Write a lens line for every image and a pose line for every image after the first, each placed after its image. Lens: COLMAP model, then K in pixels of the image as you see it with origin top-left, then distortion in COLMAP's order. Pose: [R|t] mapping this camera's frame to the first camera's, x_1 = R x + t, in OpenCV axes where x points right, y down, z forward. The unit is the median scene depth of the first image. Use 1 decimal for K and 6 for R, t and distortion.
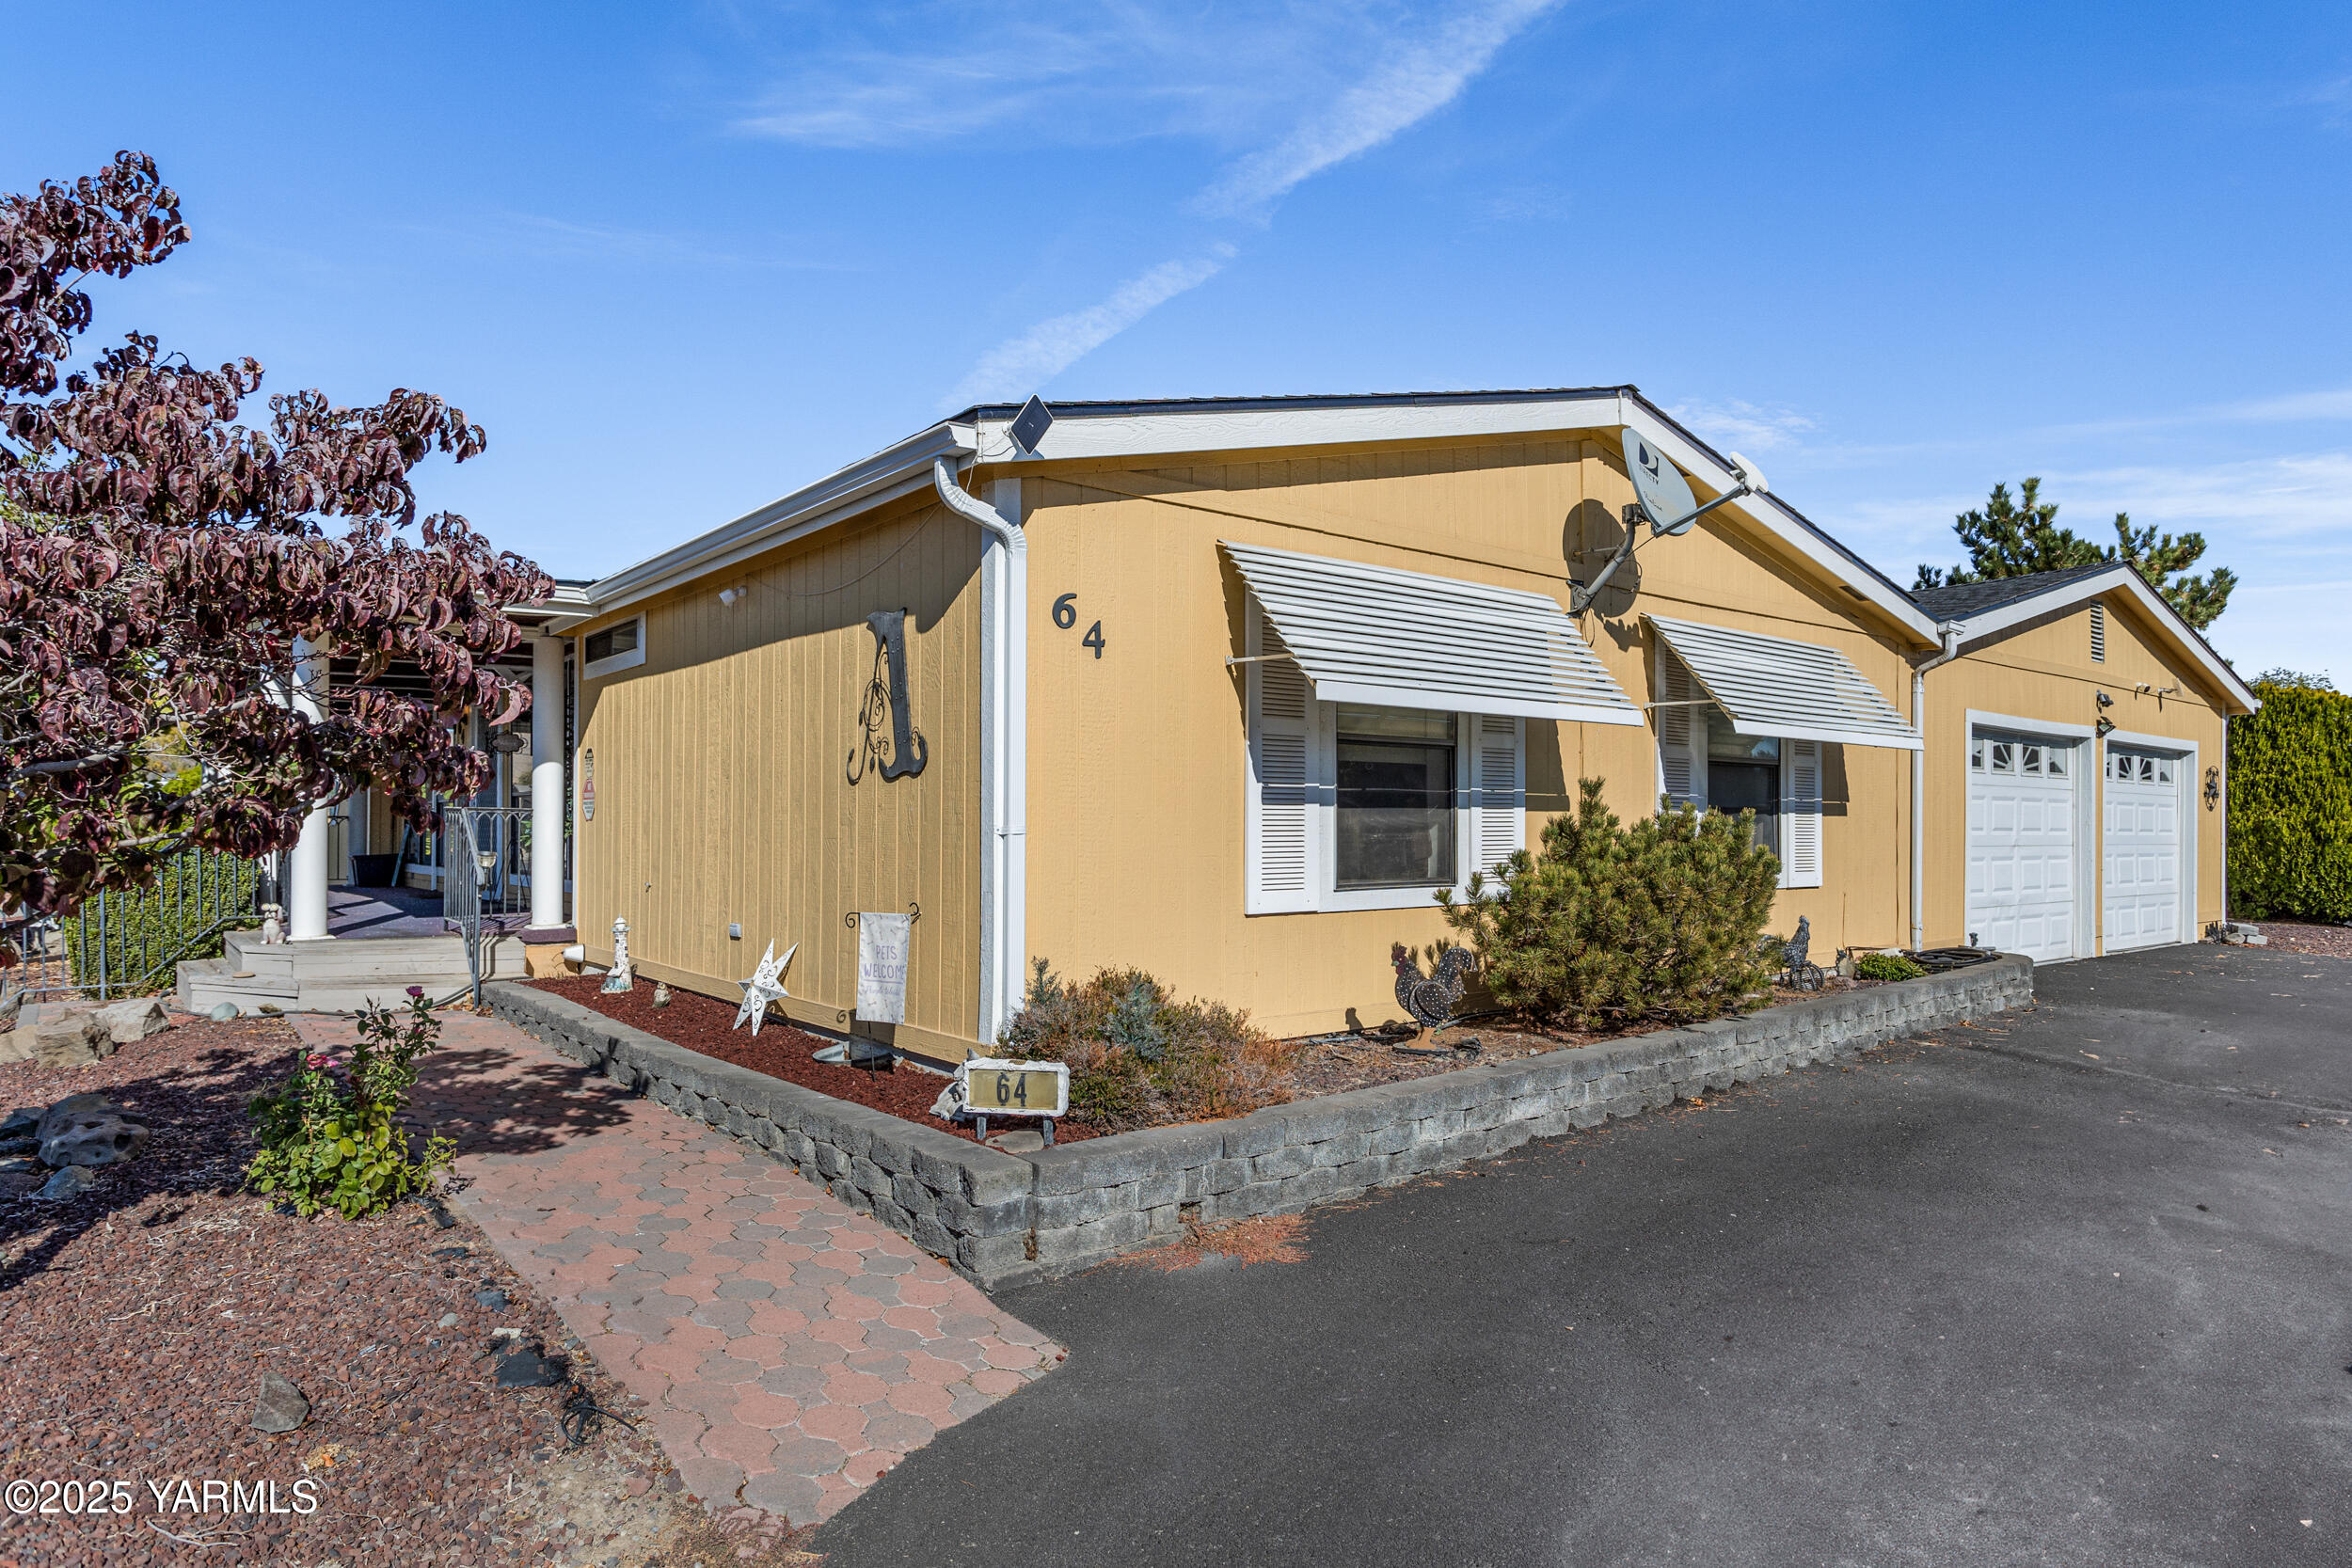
lens RADIAL K [[1387.5, 0, 1166.9], [0, 1387.5, 768.6], [0, 0, 1]] dist [-0.027036, 0.015332]
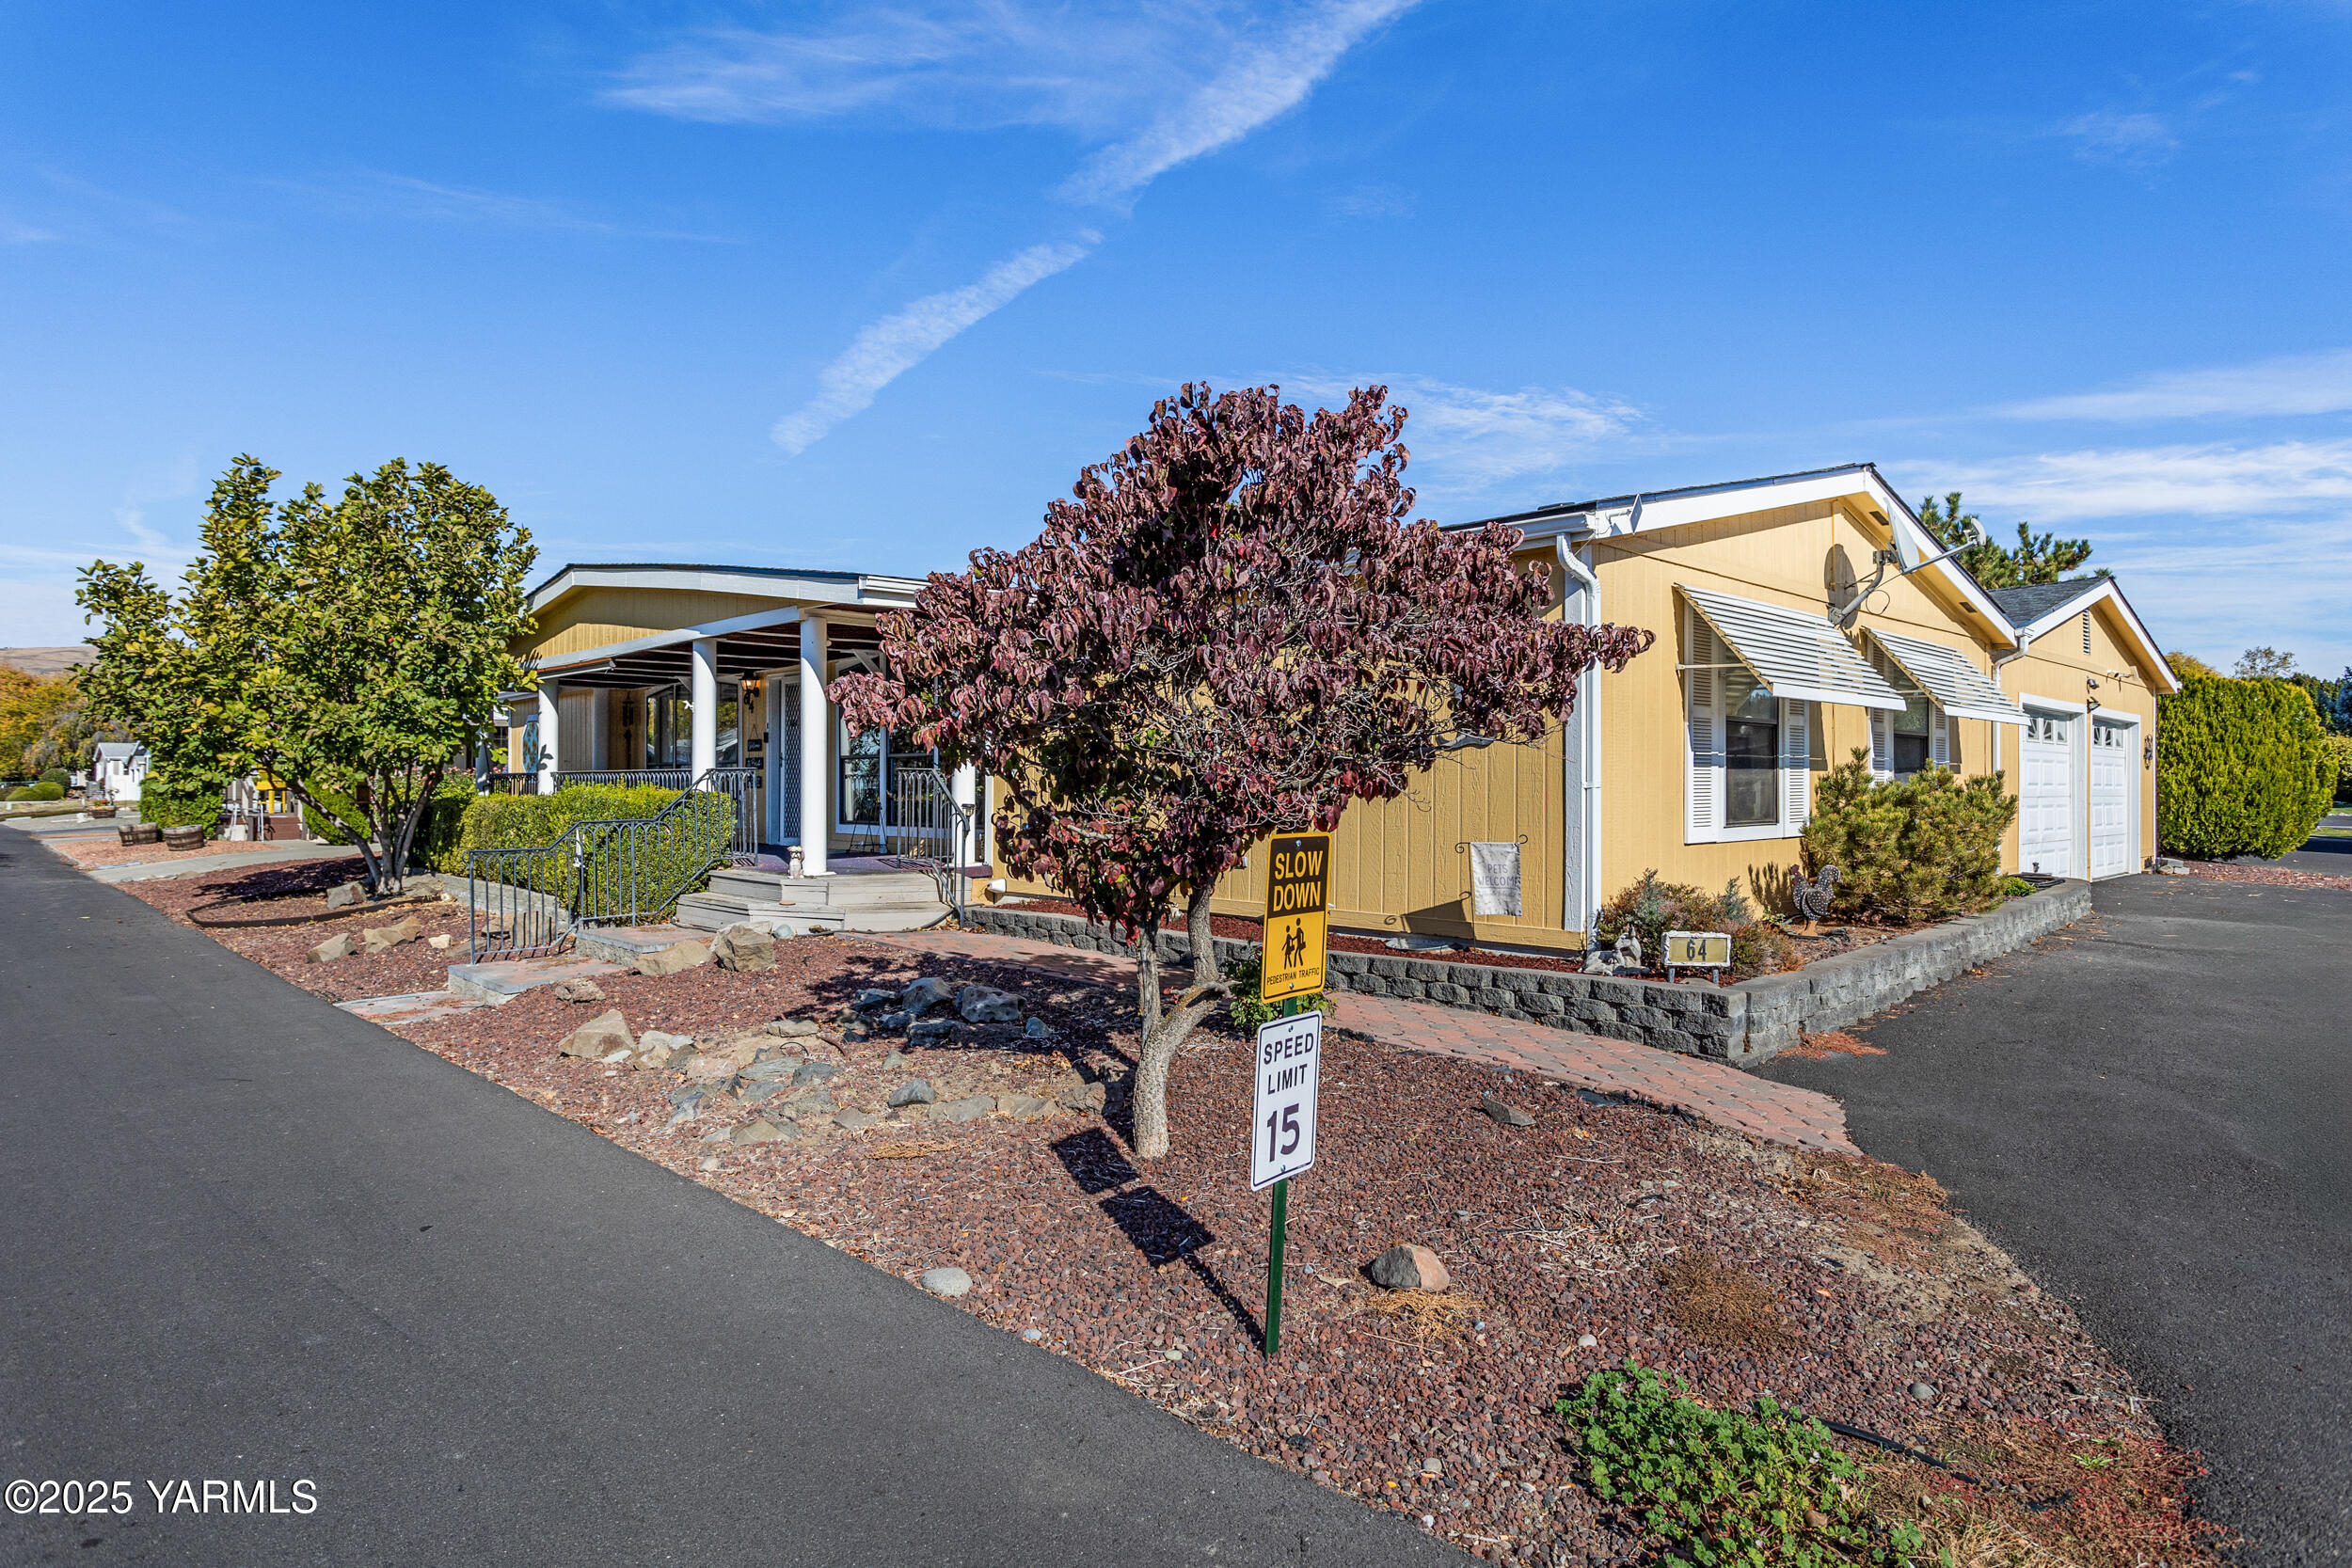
lens RADIAL K [[1305.6, 0, 1180.7], [0, 1305.6, 731.3], [0, 0, 1]] dist [0.003656, 0.000225]
pose [[0.995579, 0.001977, 0.093907, -0.351487], [-0.002169, 0.999996, 0.001948, -0.007234], [-0.093903, -0.002143, 0.995579, -0.175456]]
